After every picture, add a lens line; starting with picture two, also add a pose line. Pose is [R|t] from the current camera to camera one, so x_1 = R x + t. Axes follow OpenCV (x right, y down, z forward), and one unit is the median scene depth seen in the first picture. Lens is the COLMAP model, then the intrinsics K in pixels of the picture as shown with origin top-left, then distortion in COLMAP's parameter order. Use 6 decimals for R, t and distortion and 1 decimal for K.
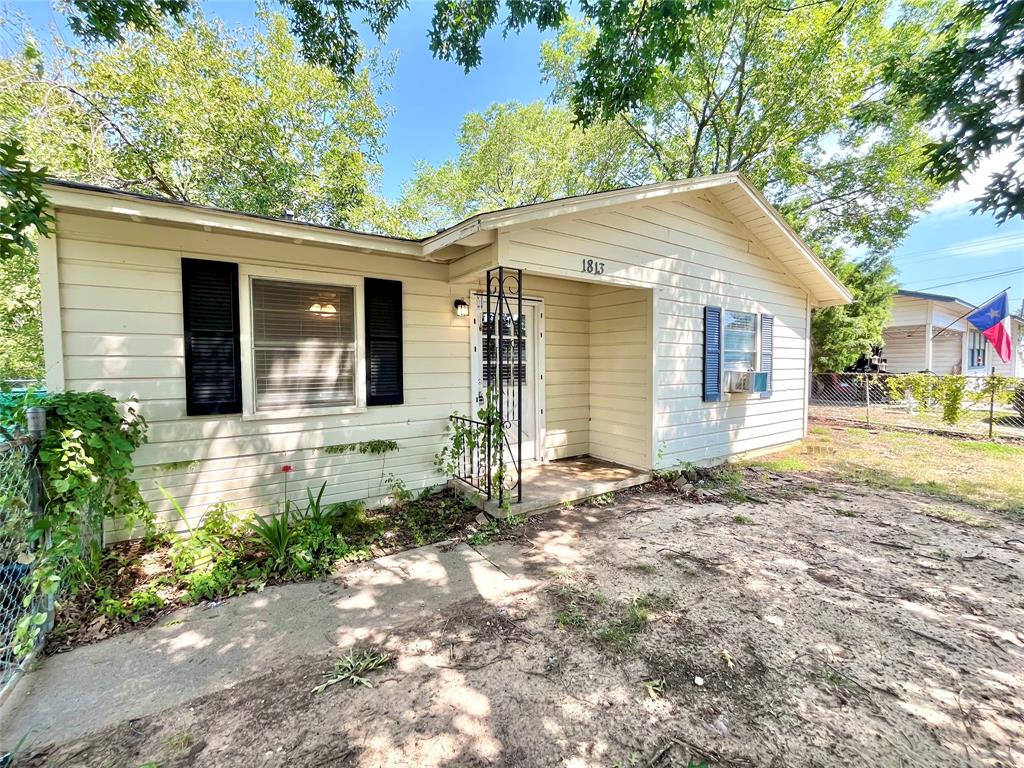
lens RADIAL K [[412.8, 0, 511.0], [0, 412.8, 382.3], [0, 0, 1]] dist [-0.001106, -0.000171]
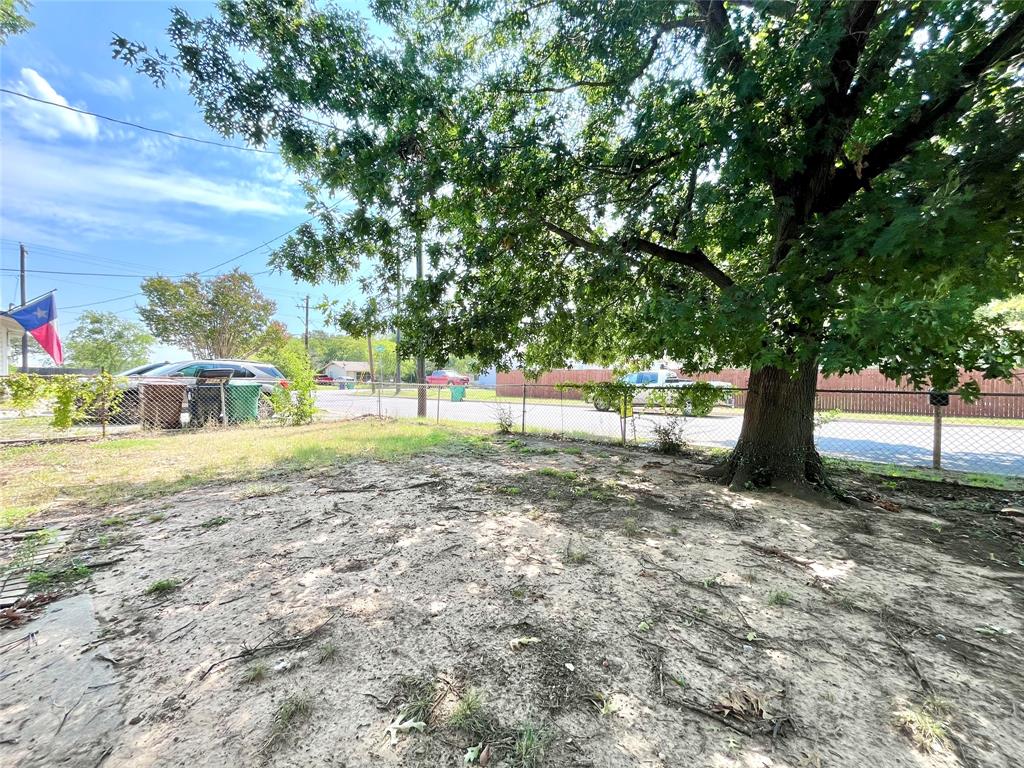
lens RADIAL K [[412.8, 0, 511.6], [0, 412.8, 380.8], [0, 0, 1]] dist [-0.001106, -0.000171]
pose [[-0.302930, -0.007824, 0.952981, -0.236745], [0.039092, 0.999023, 0.020628, 0.040719], [-0.952211, 0.043503, -0.302328, 0.866877]]
